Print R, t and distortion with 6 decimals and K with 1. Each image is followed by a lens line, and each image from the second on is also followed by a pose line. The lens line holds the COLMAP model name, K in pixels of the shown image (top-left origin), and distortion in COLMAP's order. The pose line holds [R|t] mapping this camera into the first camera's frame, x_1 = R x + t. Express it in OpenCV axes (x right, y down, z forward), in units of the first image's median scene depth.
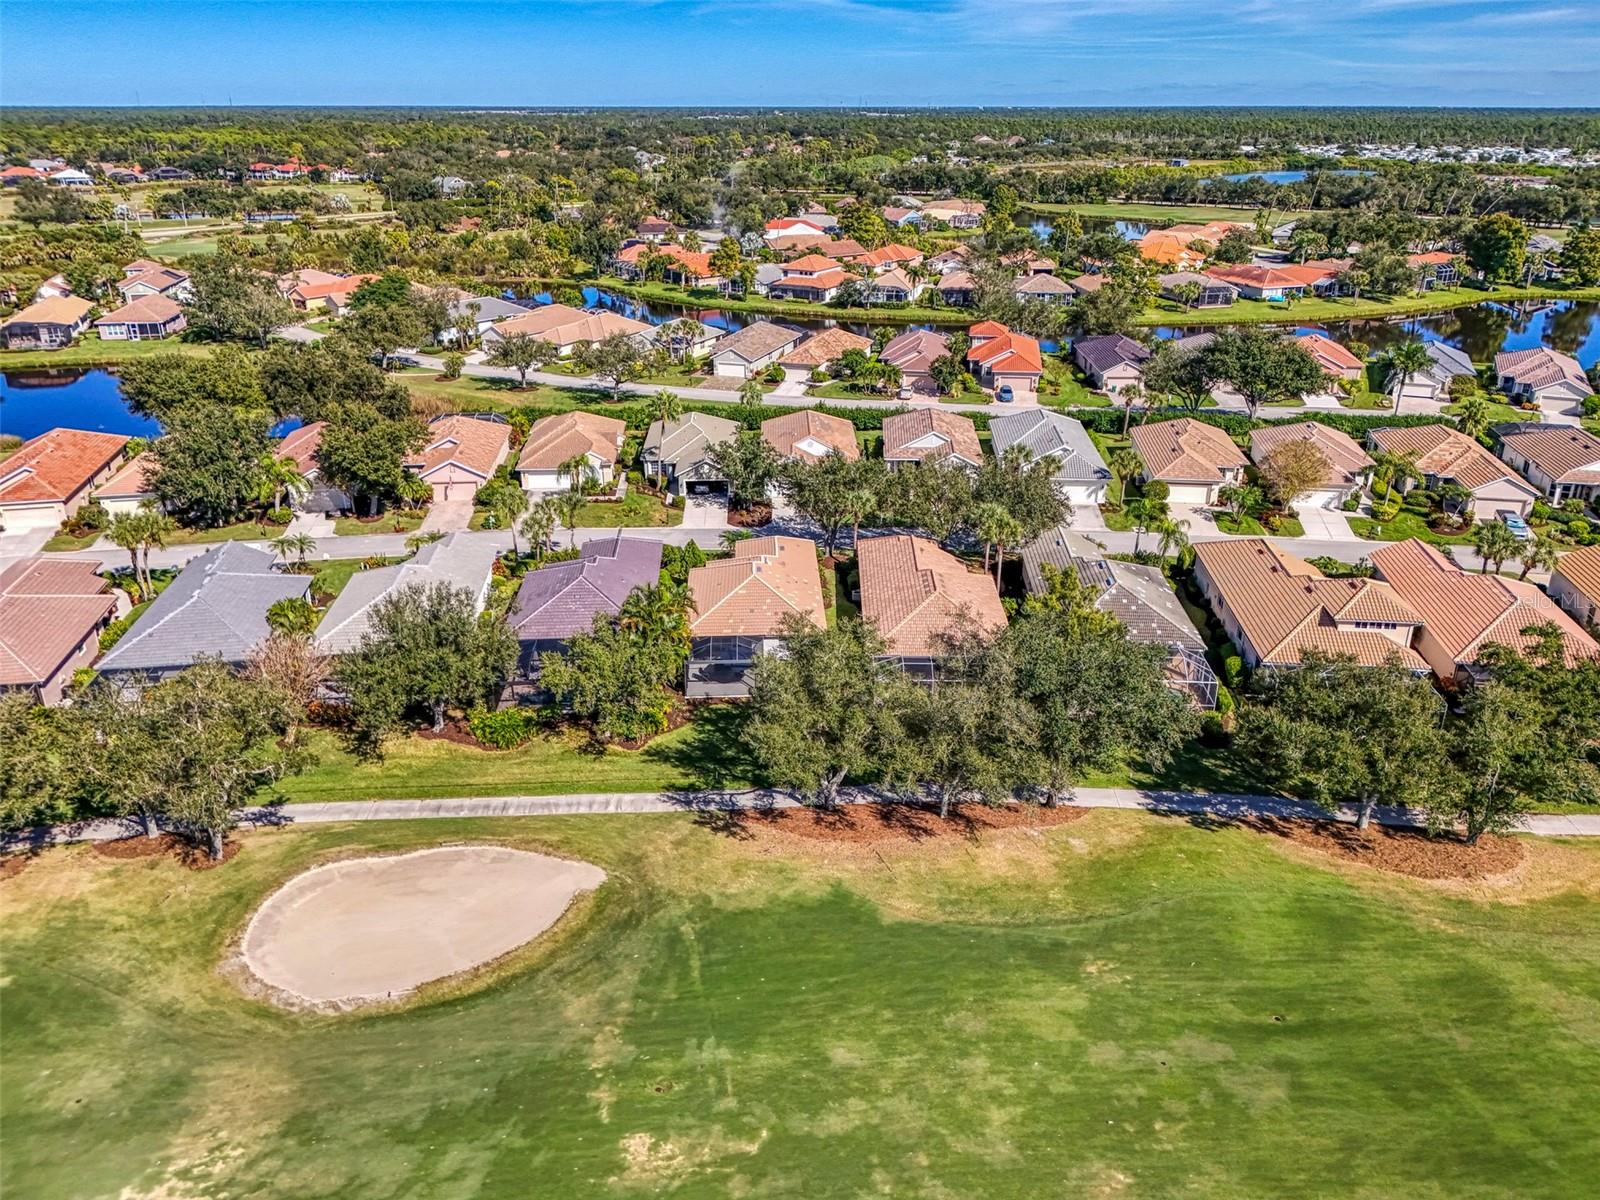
lens RADIAL K [[1204.6, 0, 801.7], [0, 1204.6, 600.0], [0, 0, 1]] dist [0.007757, -0.011564]
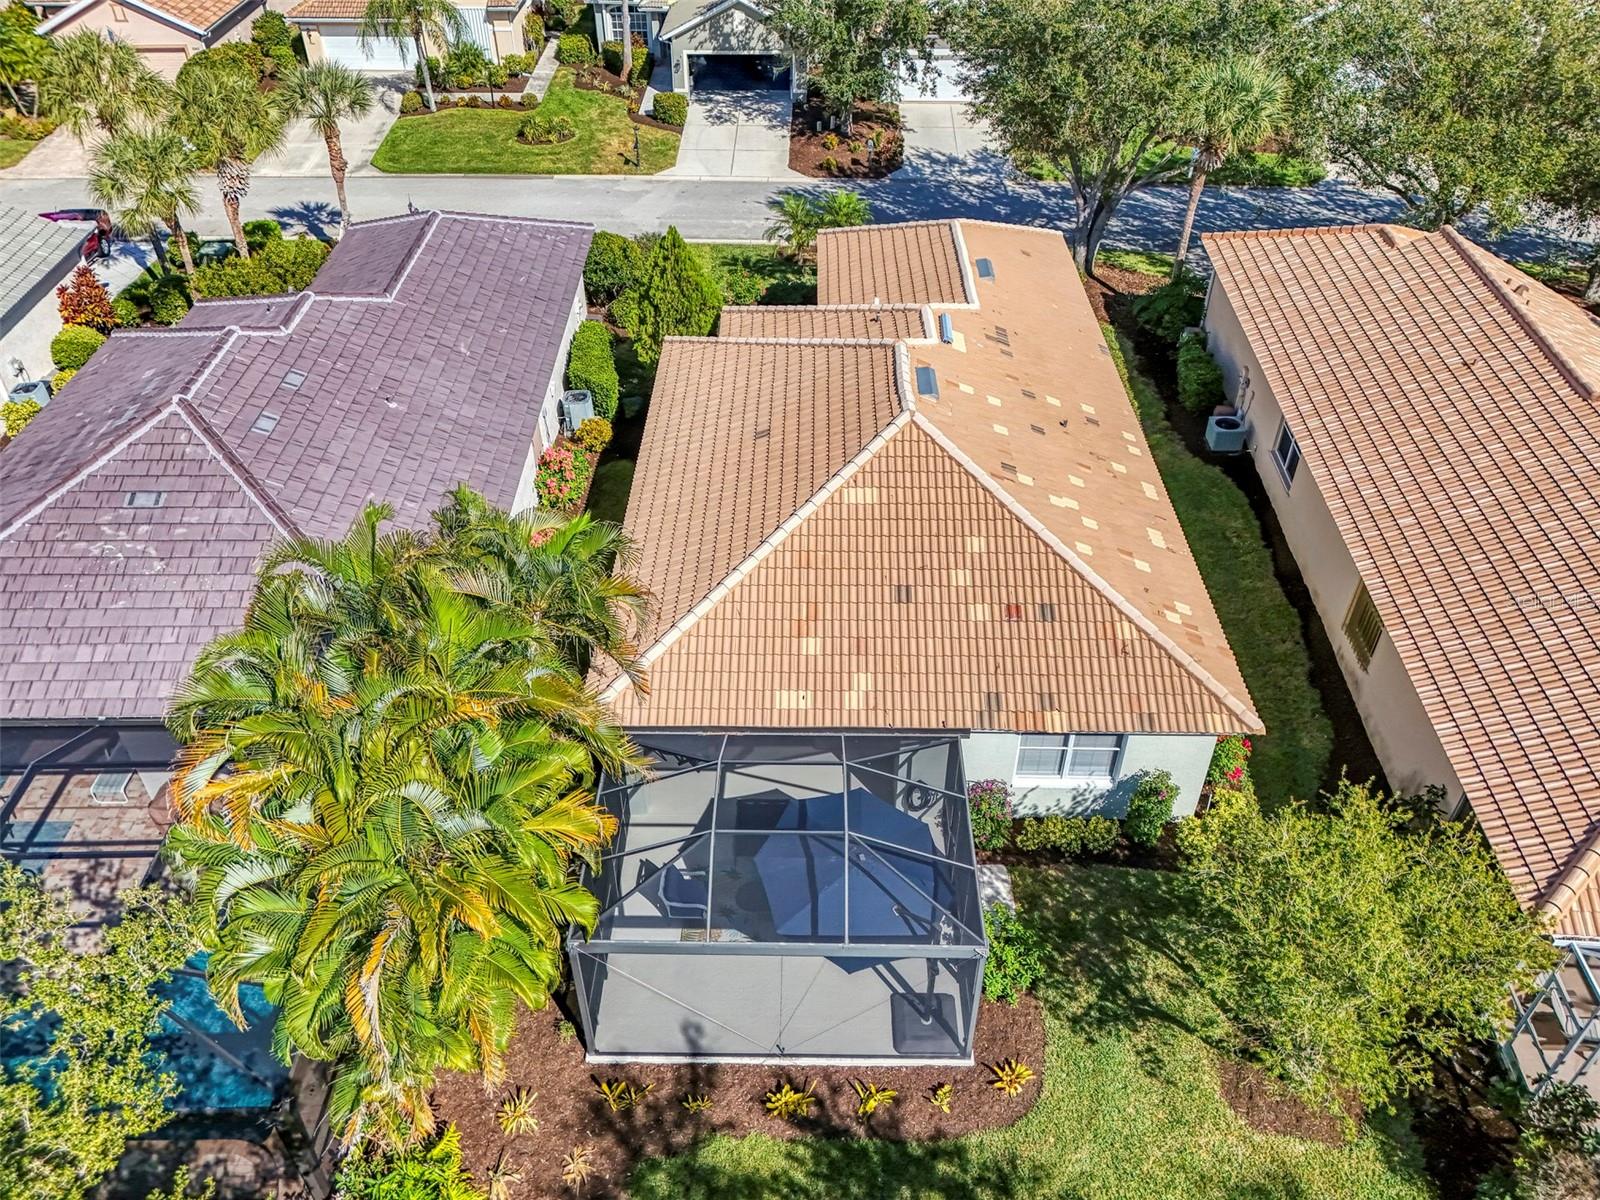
lens RADIAL K [[1191.2, 0, 798.0], [0, 1191.2, 595.1], [0, 0, 1]] dist [0.015546, 0.004031]
pose [[0.998712, 0.031774, -0.039567, -0.030962], [-0.019471, 0.959970, 0.279426, -0.030571], [0.046861, -0.278295, 0.959352, 0.465050]]
